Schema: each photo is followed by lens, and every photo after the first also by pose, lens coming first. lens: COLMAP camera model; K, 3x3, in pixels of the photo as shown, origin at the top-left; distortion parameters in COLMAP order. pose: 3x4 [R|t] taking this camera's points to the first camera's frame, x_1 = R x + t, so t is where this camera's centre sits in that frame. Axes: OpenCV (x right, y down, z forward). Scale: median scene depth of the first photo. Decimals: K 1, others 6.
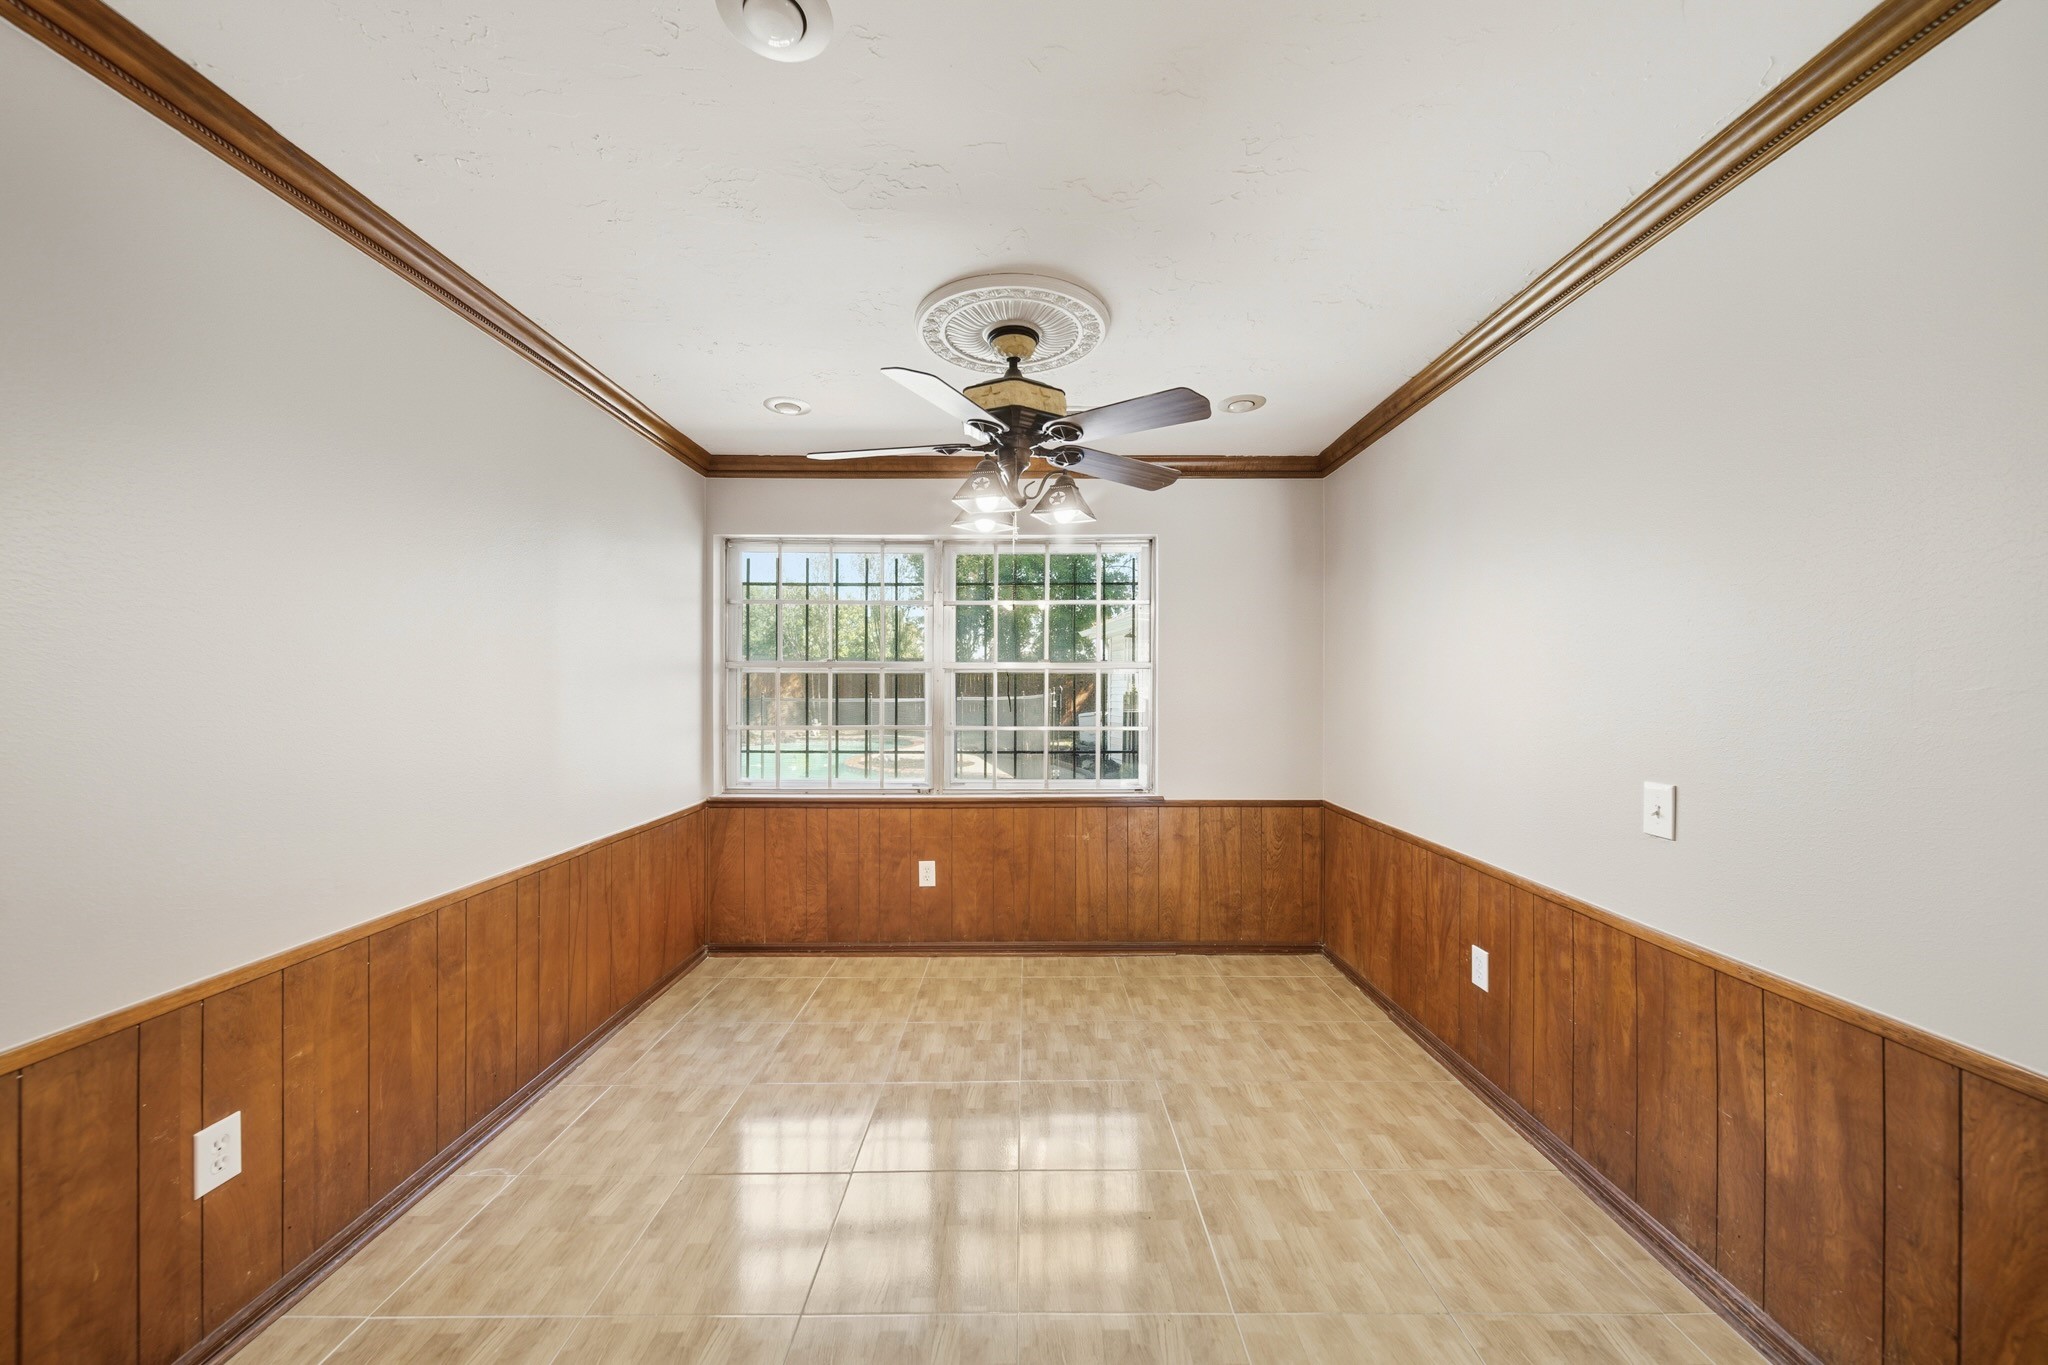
lens RADIAL K [[729.4, 0, 1028.2], [0, 729.4, 680.5], [0, 0, 1]] dist [-0.002562, -0.001304]
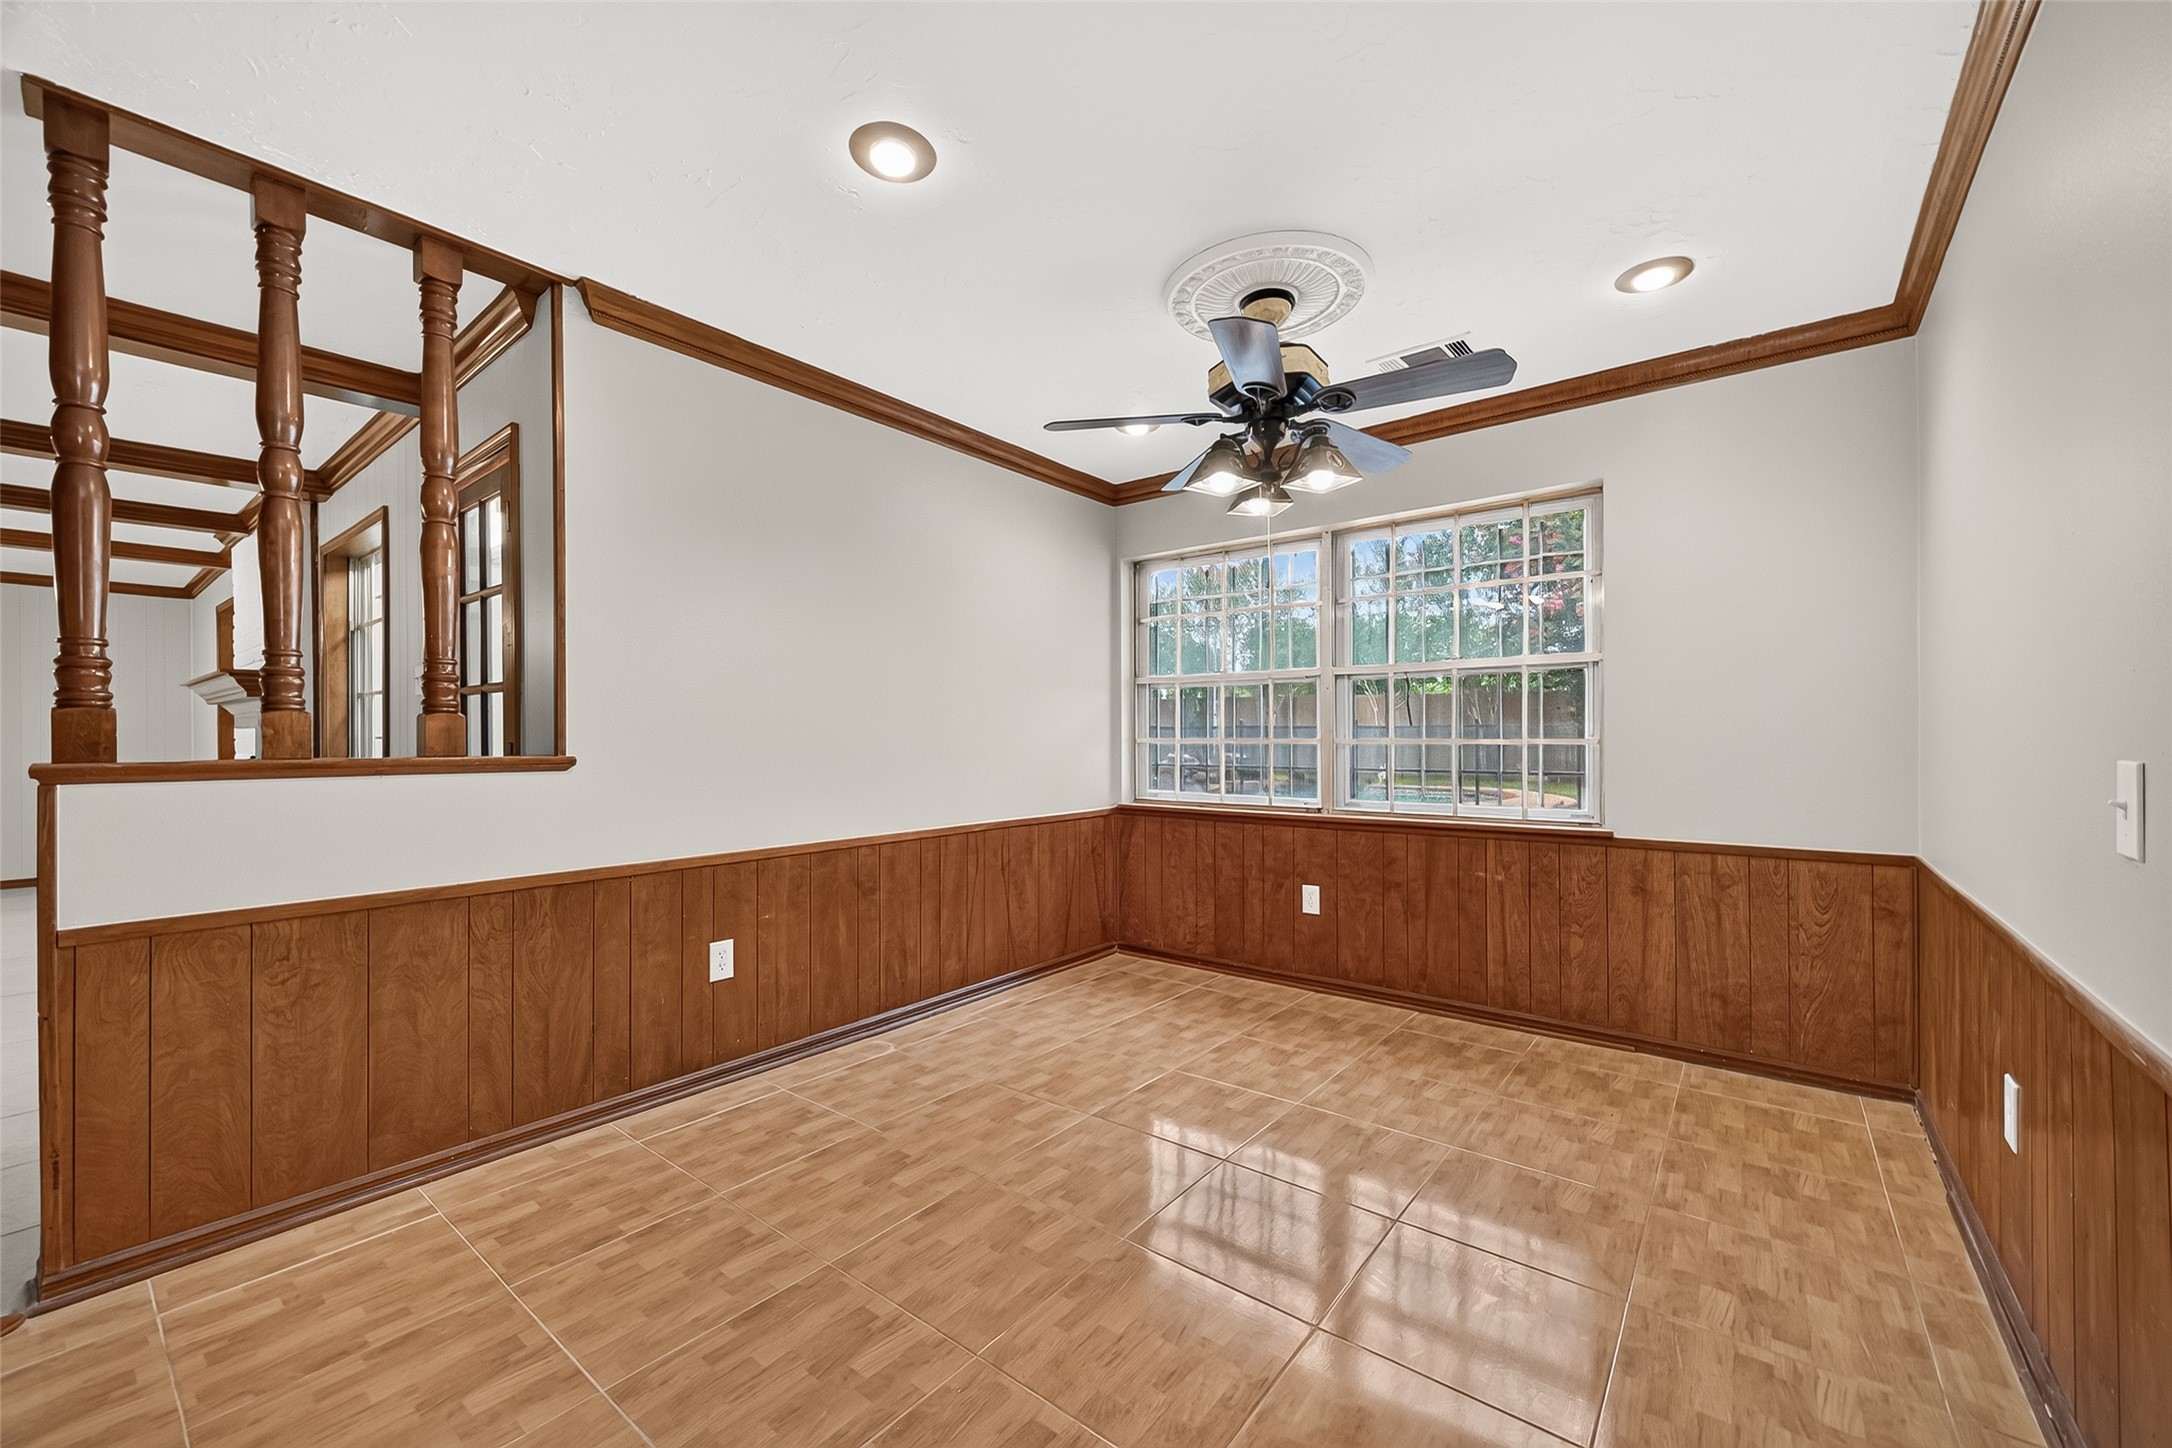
lens RADIAL K [[845.6, 0, 1086.0], [0, 845.6, 731.0], [0, 0, 1]] dist [0.001855, -0.000181]
pose [[0.781134, -0.006665, -0.624328, 0.310797], [0.008253, 0.999966, -0.000348, 0.053082], [0.624309, -0.004881, 0.781162, -0.000832]]
